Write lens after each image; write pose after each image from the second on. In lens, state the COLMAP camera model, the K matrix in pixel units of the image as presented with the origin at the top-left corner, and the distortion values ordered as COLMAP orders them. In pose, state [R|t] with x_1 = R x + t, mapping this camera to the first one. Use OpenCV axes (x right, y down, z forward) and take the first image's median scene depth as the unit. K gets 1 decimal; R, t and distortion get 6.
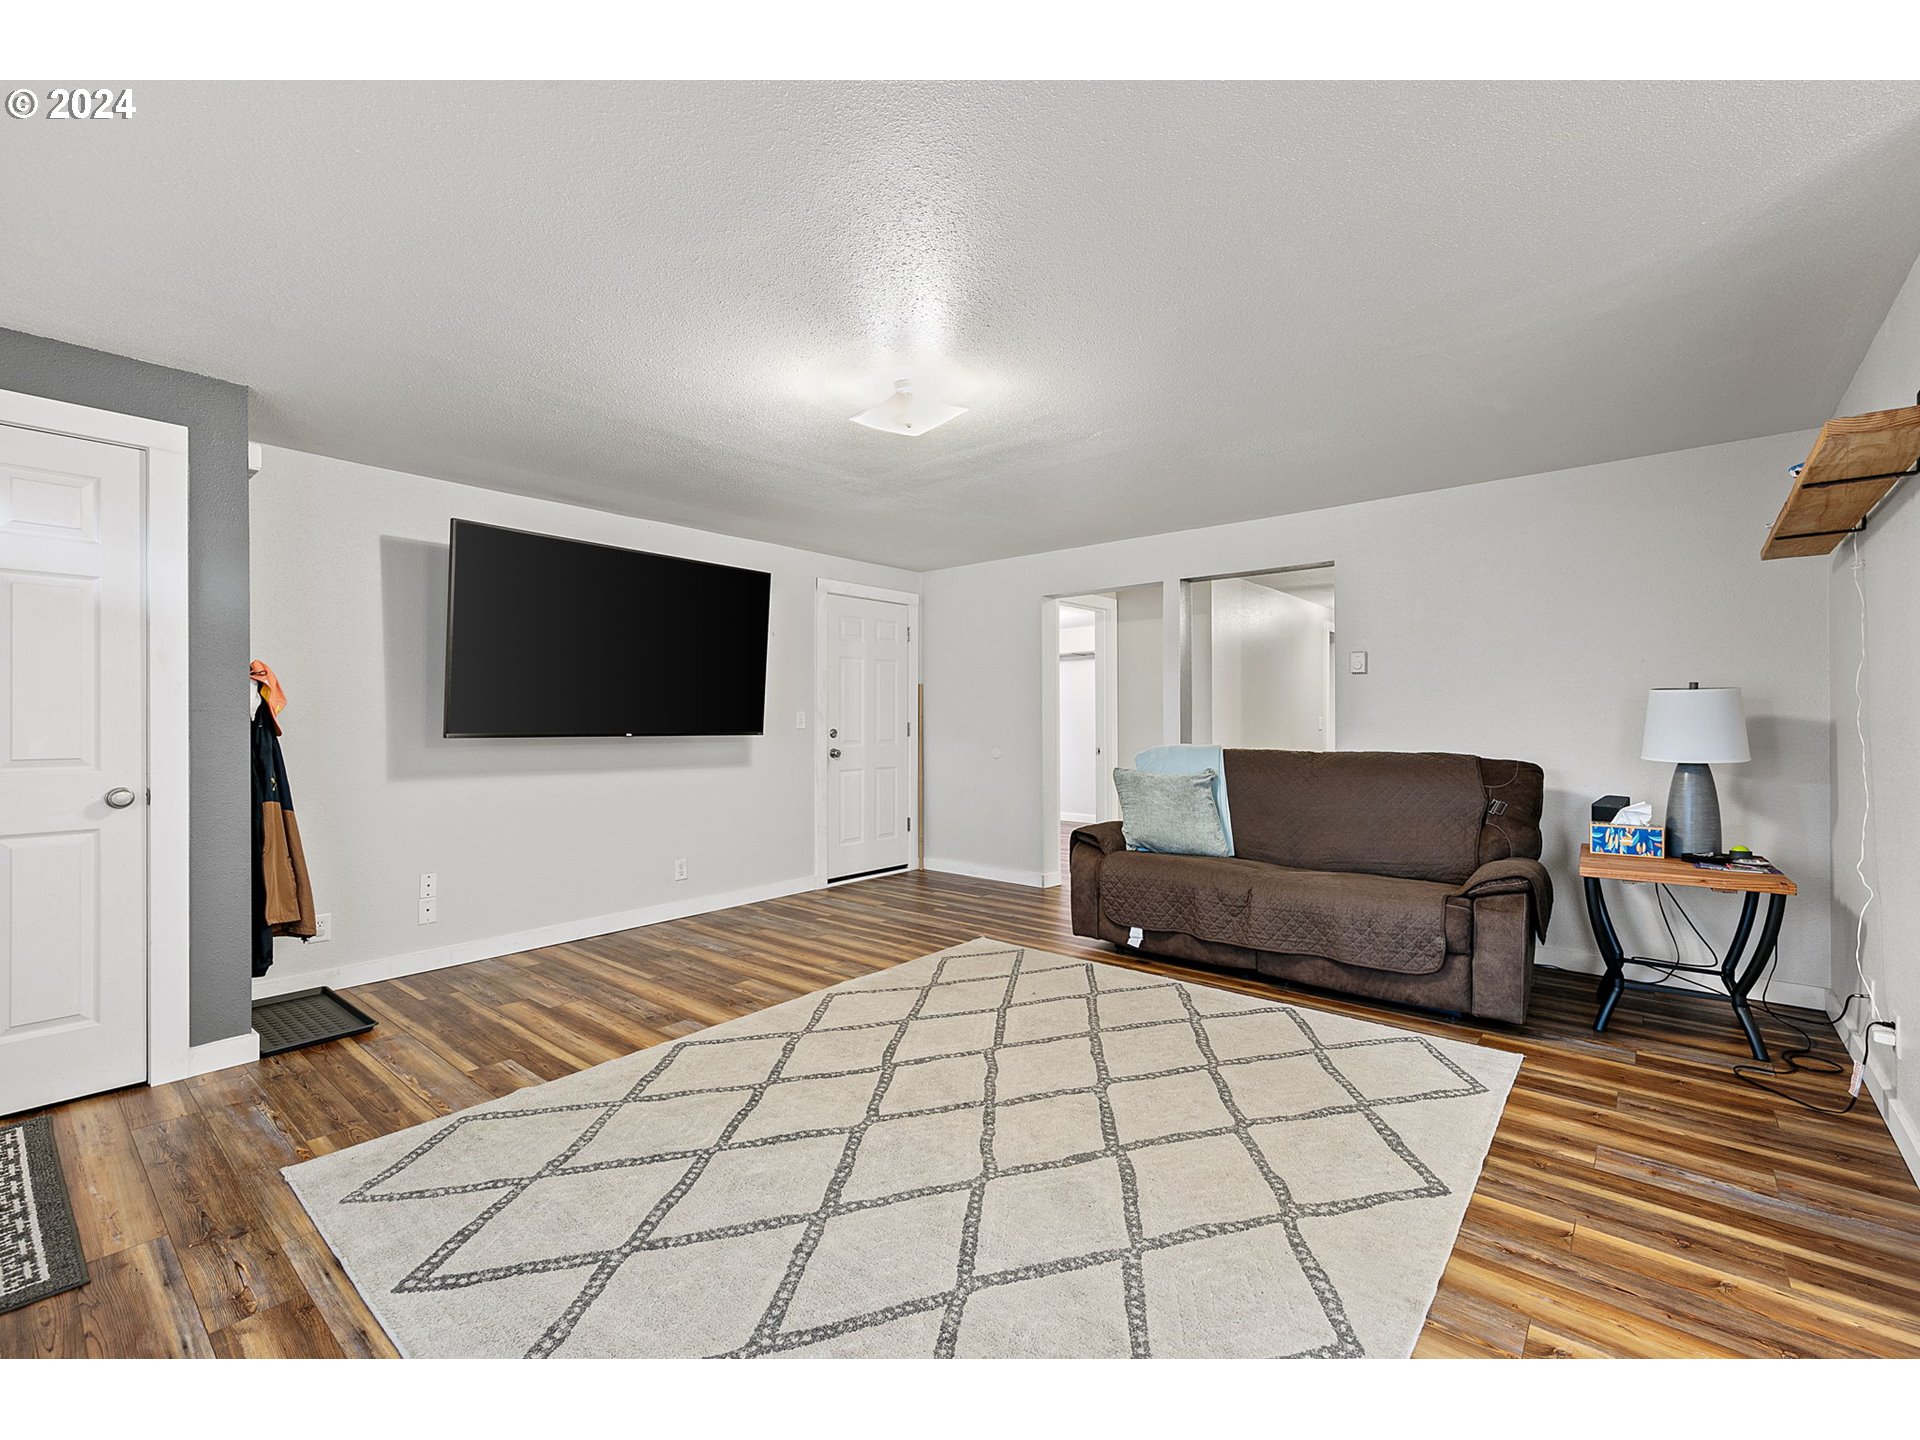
lens RADIAL K [[817.4, 0, 963.3], [0, 817.4, 722.8], [0, 0, 1]] dist [0.004920, 0.000026]
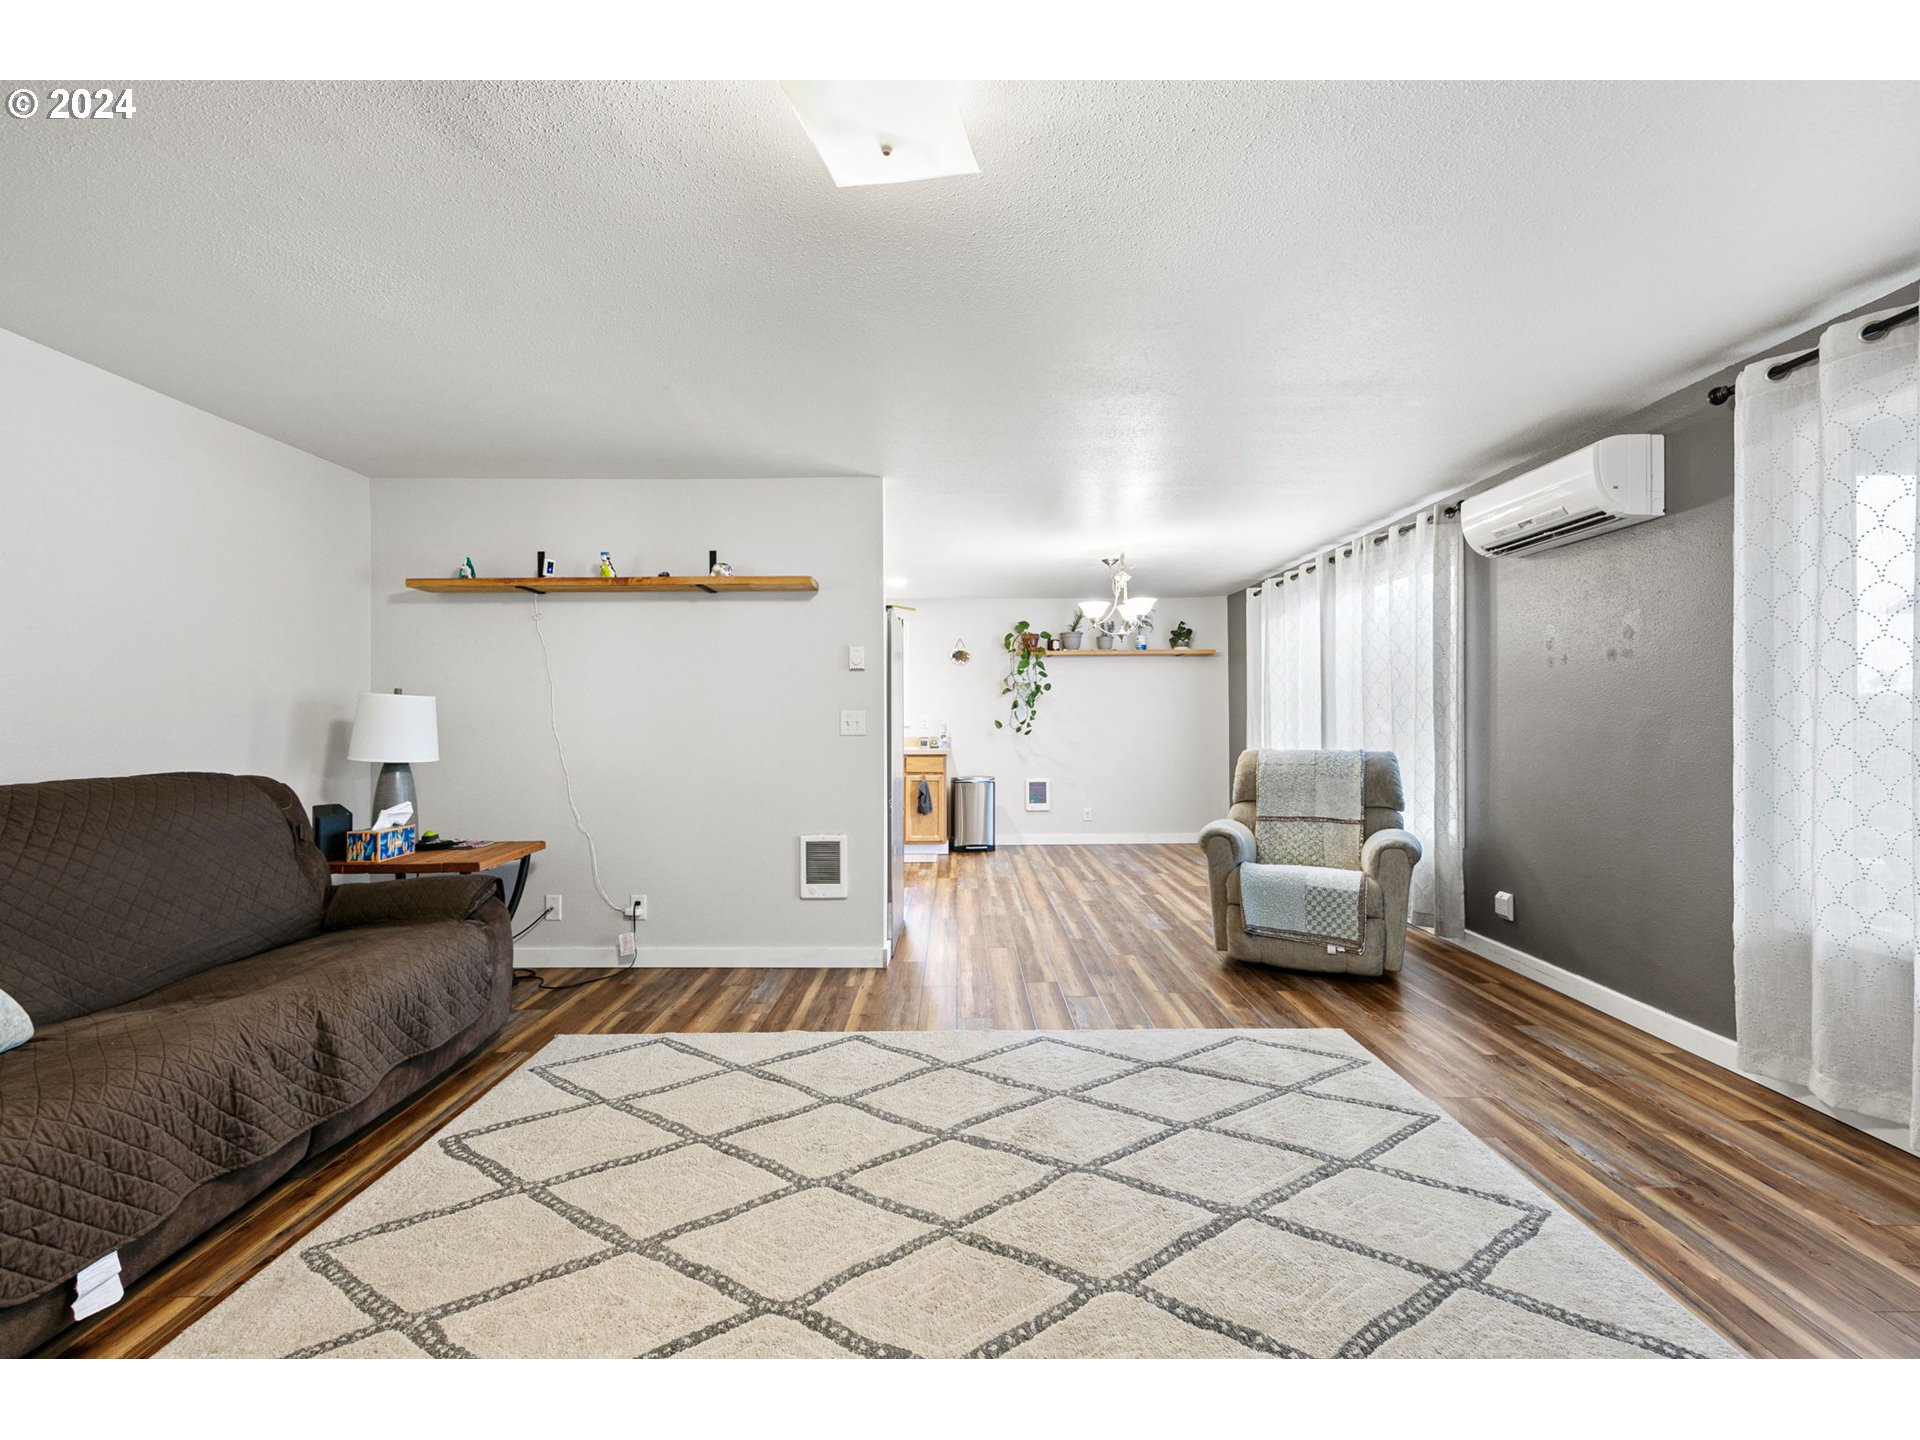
lens RADIAL K [[817.4, 0, 976.2], [0, 817.4, 713.0], [0, 0, 1]] dist [0.004920, 0.000026]
pose [[-0.657883, 0.012425, 0.753018, -0.404349], [0.007196, 0.999922, -0.010212, -0.000431], [-0.753086, -0.001300, -0.657921, 1.072758]]
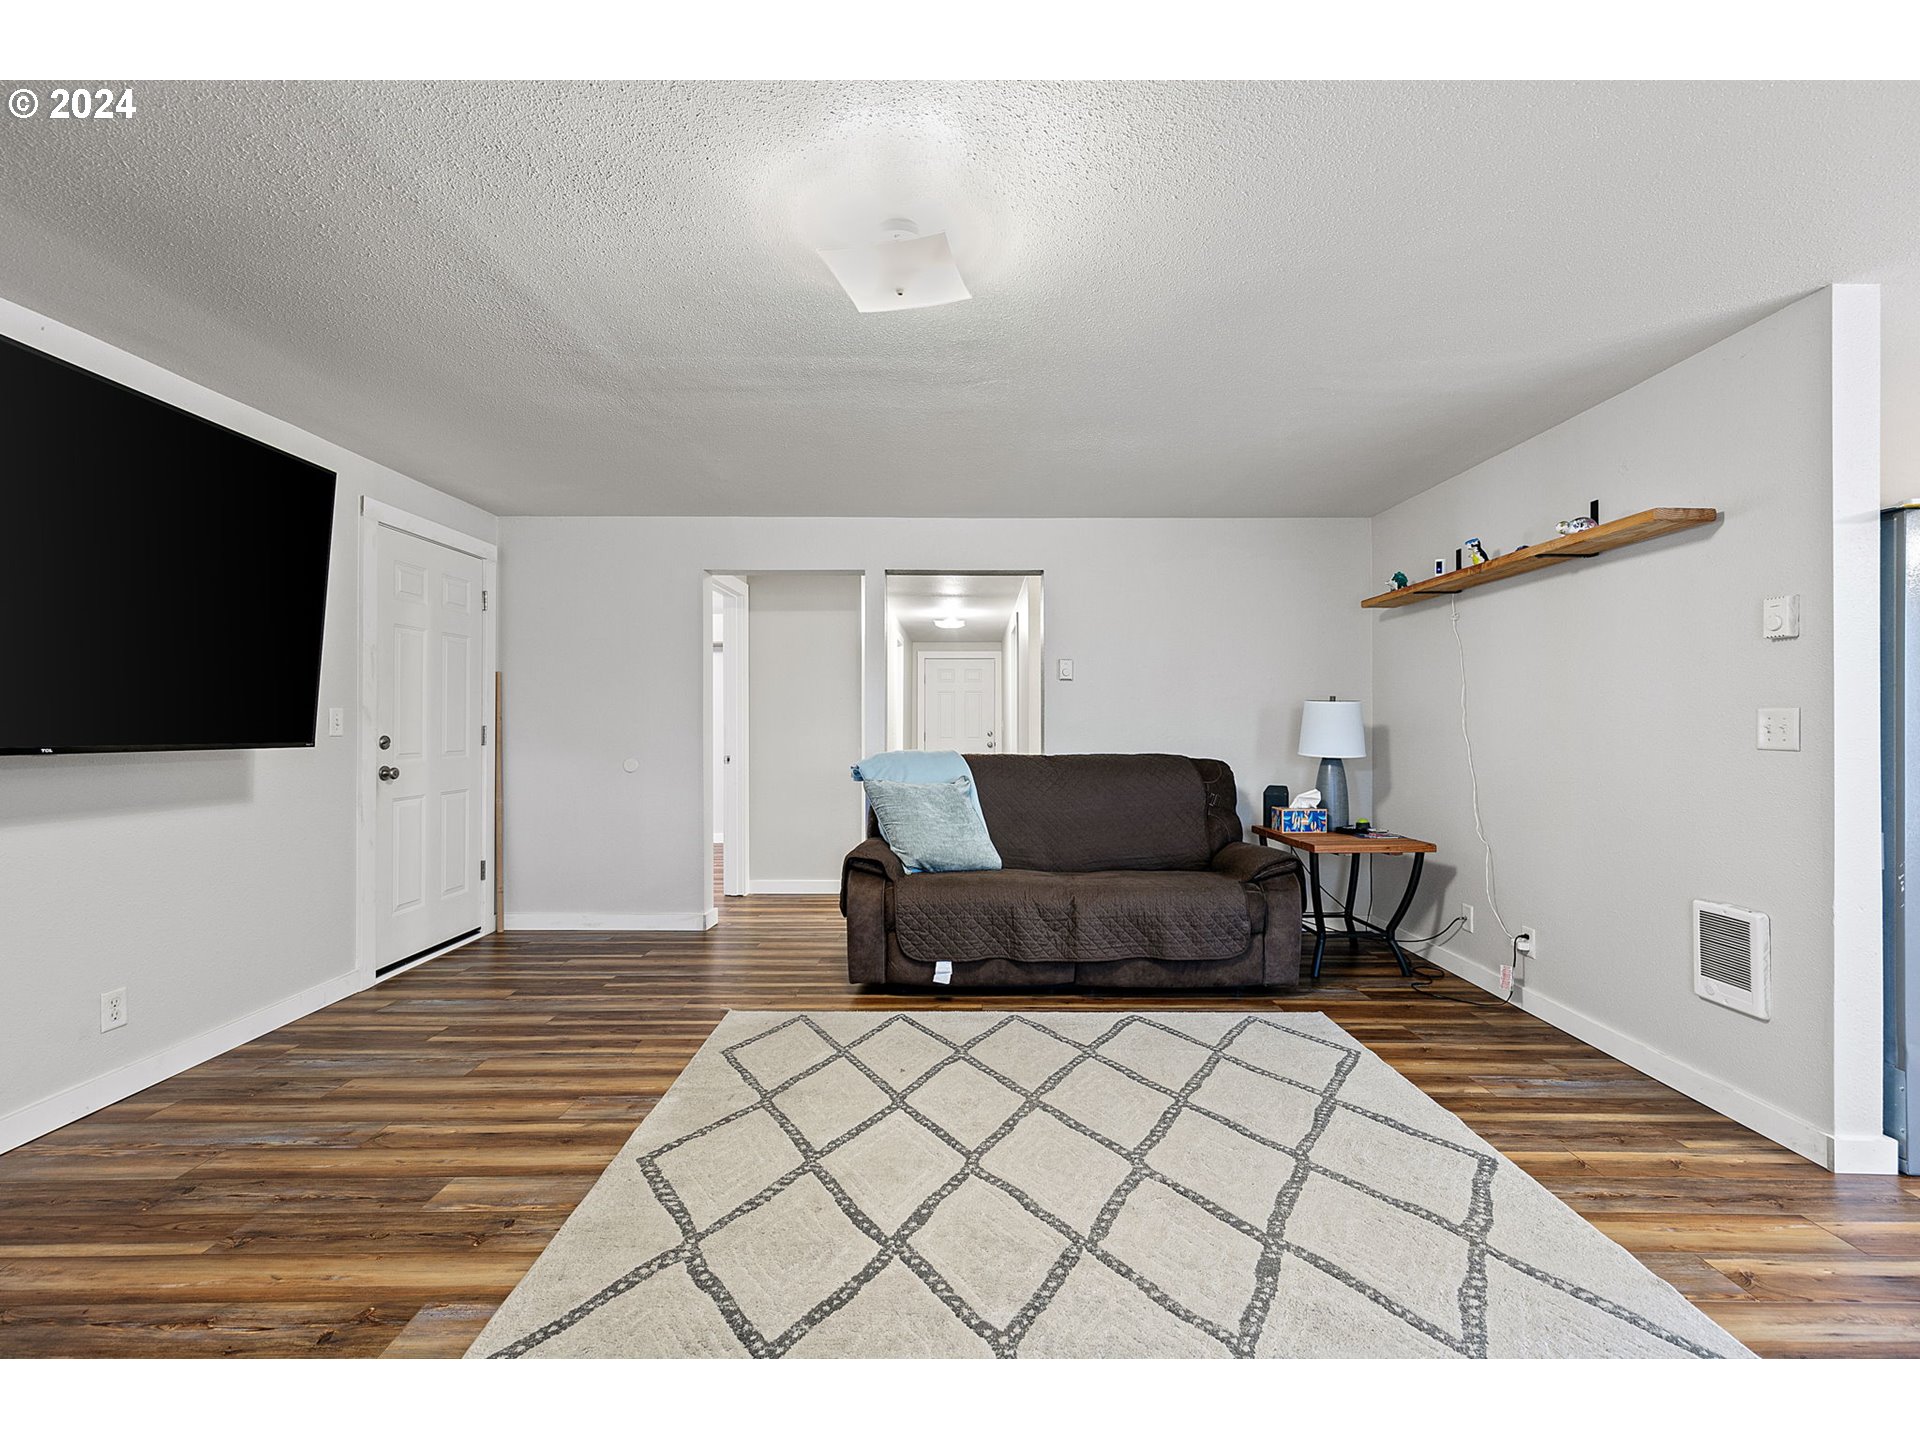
lens RADIAL K [[817.4, 0, 950.5], [0, 817.4, 722.3], [0, 0, 1]] dist [0.004920, 0.000026]
pose [[0.767238, 0.002943, 0.641356, -0.389946], [-0.000875, 0.999993, -0.003541, -0.001830], [-0.641362, 0.002156, 0.767235, 0.369316]]
